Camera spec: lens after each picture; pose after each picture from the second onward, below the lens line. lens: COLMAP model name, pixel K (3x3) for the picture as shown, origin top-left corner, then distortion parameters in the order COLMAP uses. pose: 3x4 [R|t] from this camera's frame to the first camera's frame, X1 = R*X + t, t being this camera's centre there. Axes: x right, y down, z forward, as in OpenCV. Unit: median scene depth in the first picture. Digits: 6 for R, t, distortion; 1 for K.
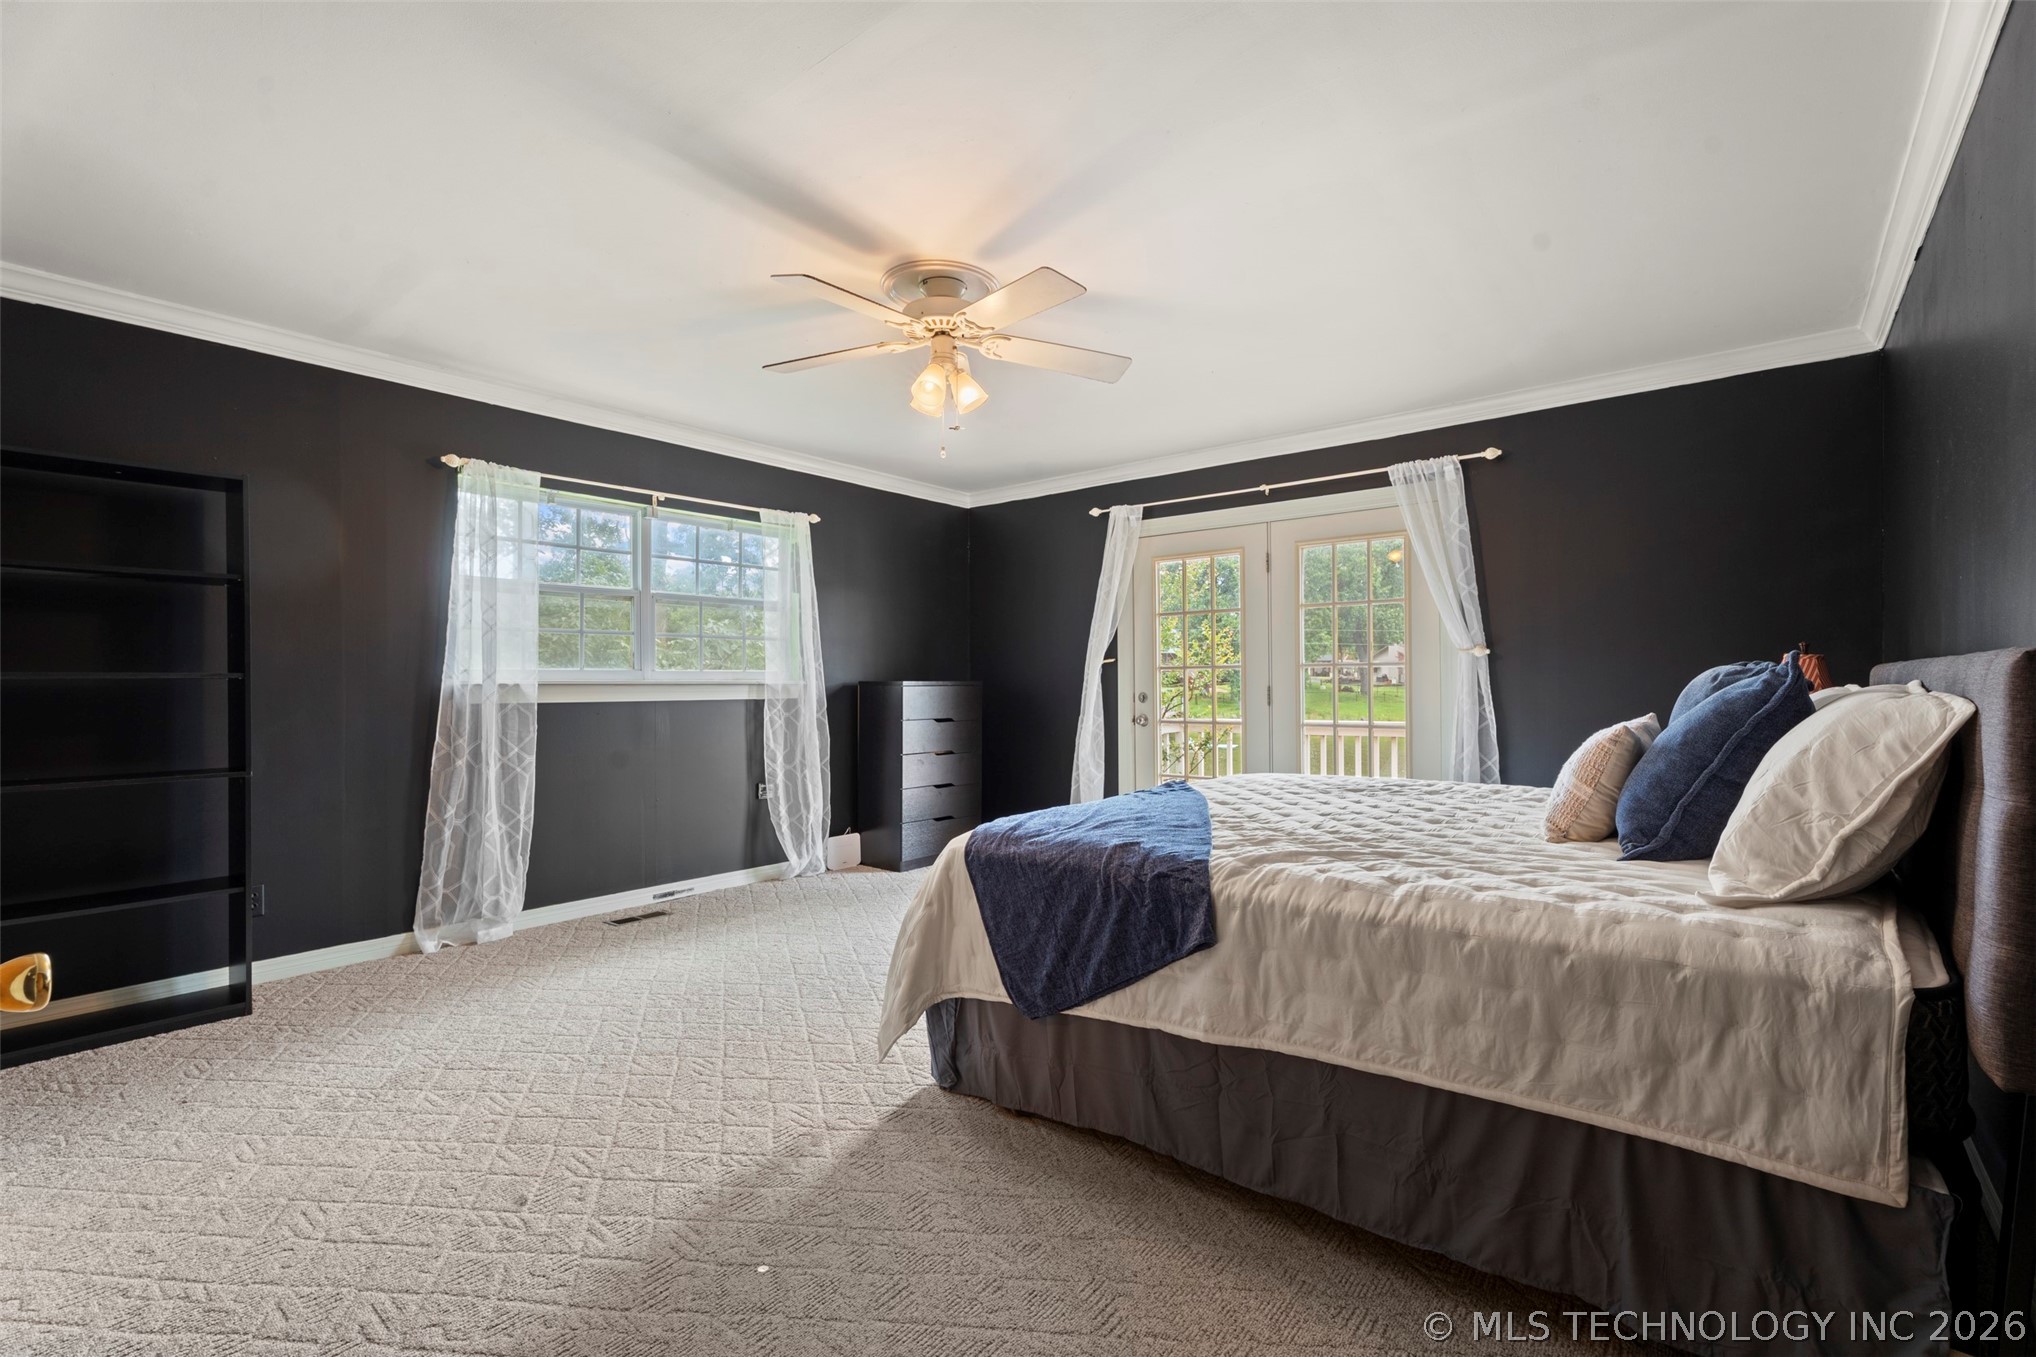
lens RADIAL K [[897.1, 0, 1030.9], [0, 897.1, 678.0], [0, 0, 1]] dist [0.000246, 0.000047]
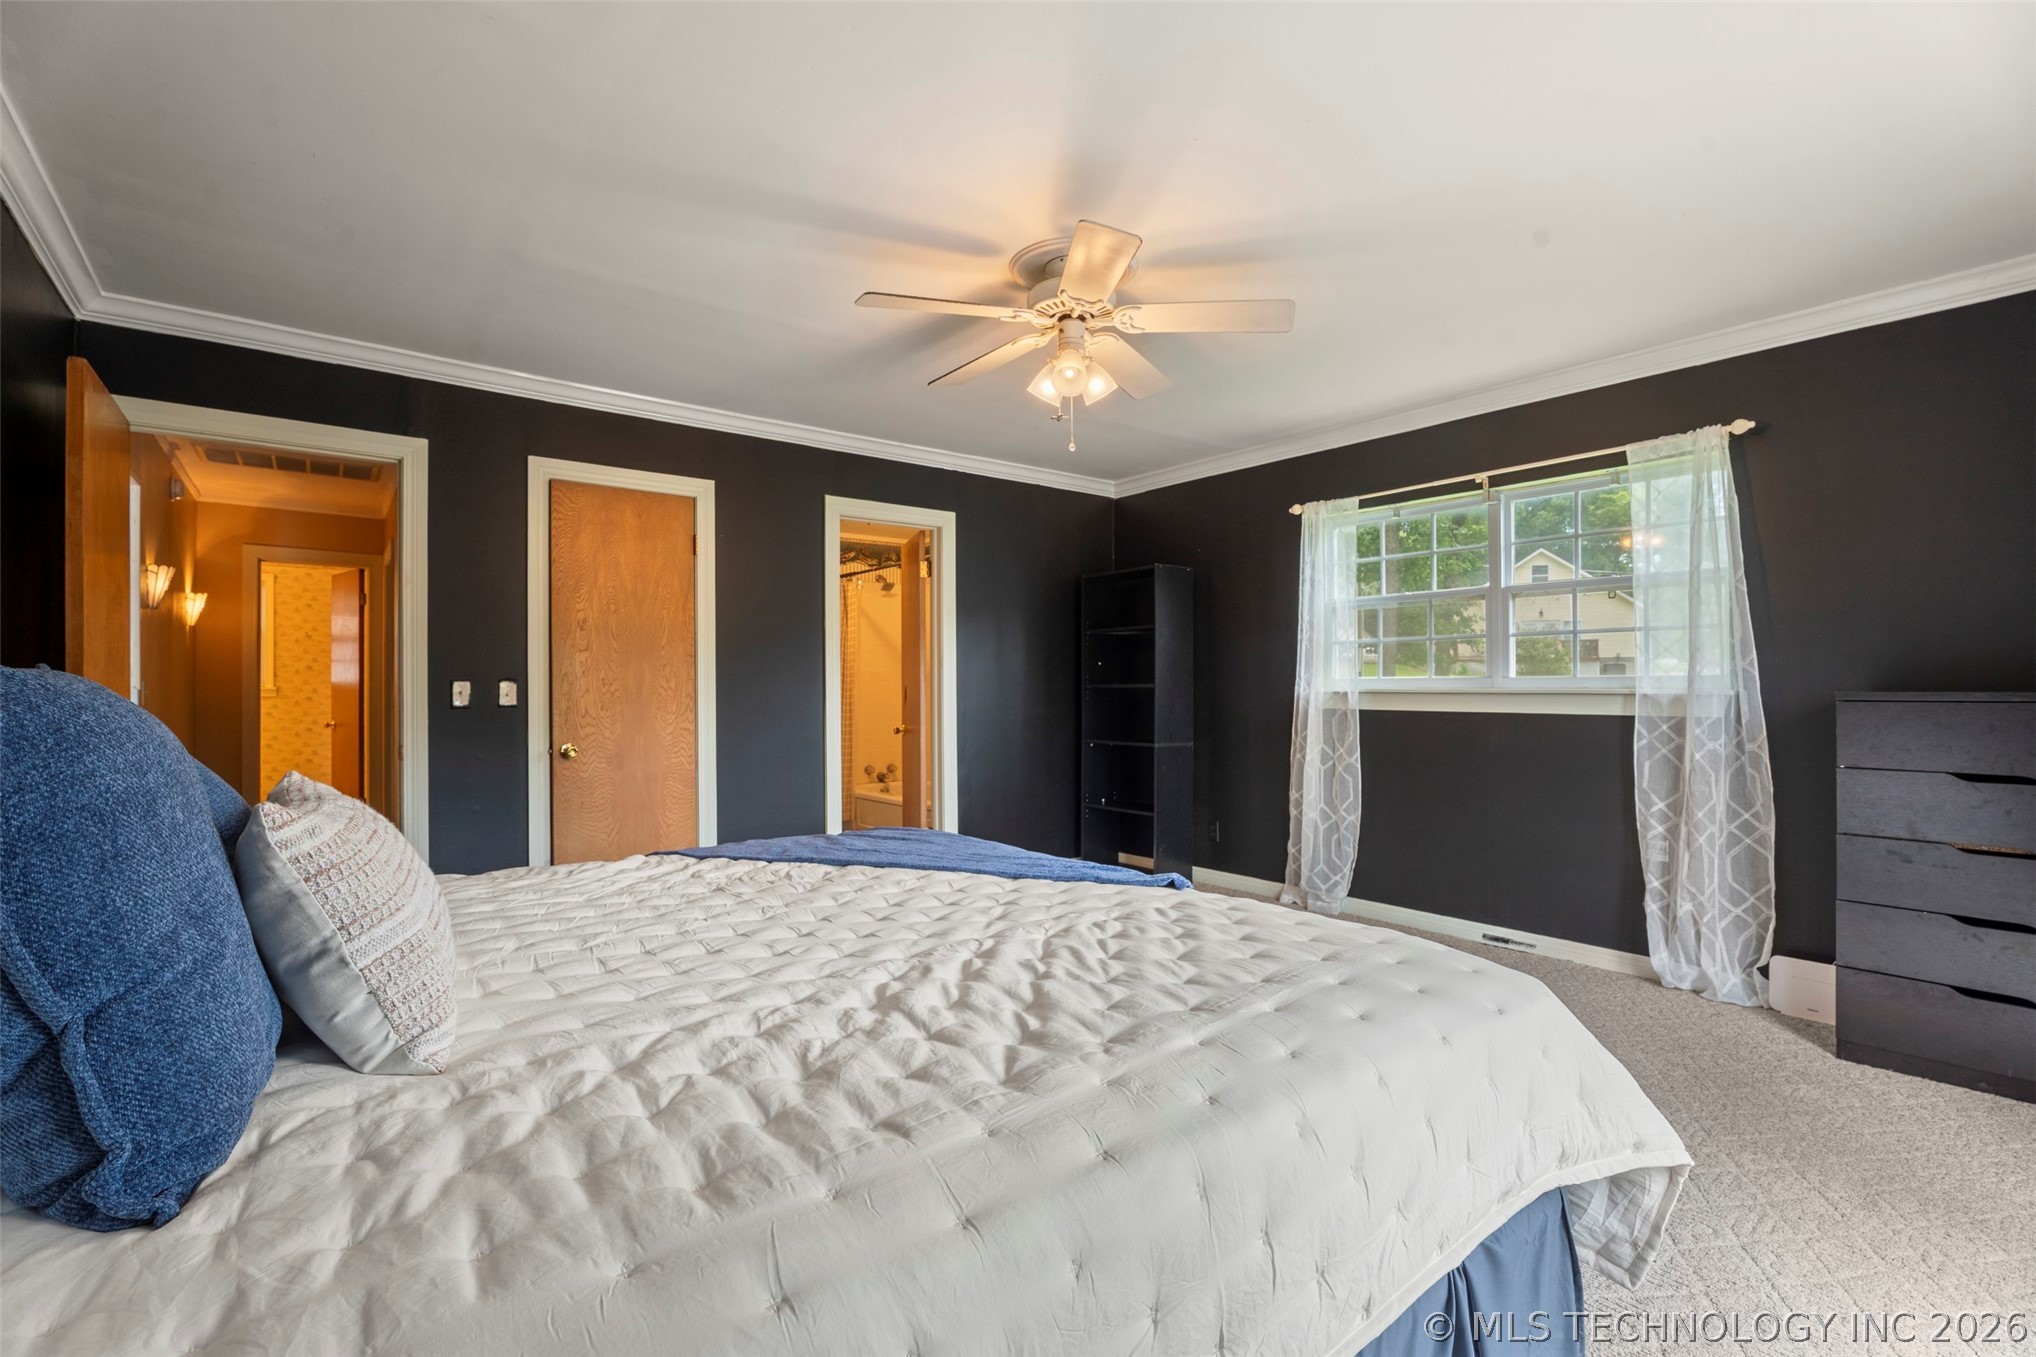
lens RADIAL K [[932.6, 0, 1018.0], [0, 932.6, 678.5], [0, 0, 1]] dist [-0.001471, -0.000220]
pose [[-0.227413, -0.004422, -0.973788, 0.605366], [0.006602, 0.999960, -0.006082, -0.005274], [0.973776, -0.007812, -0.227374, 0.813667]]
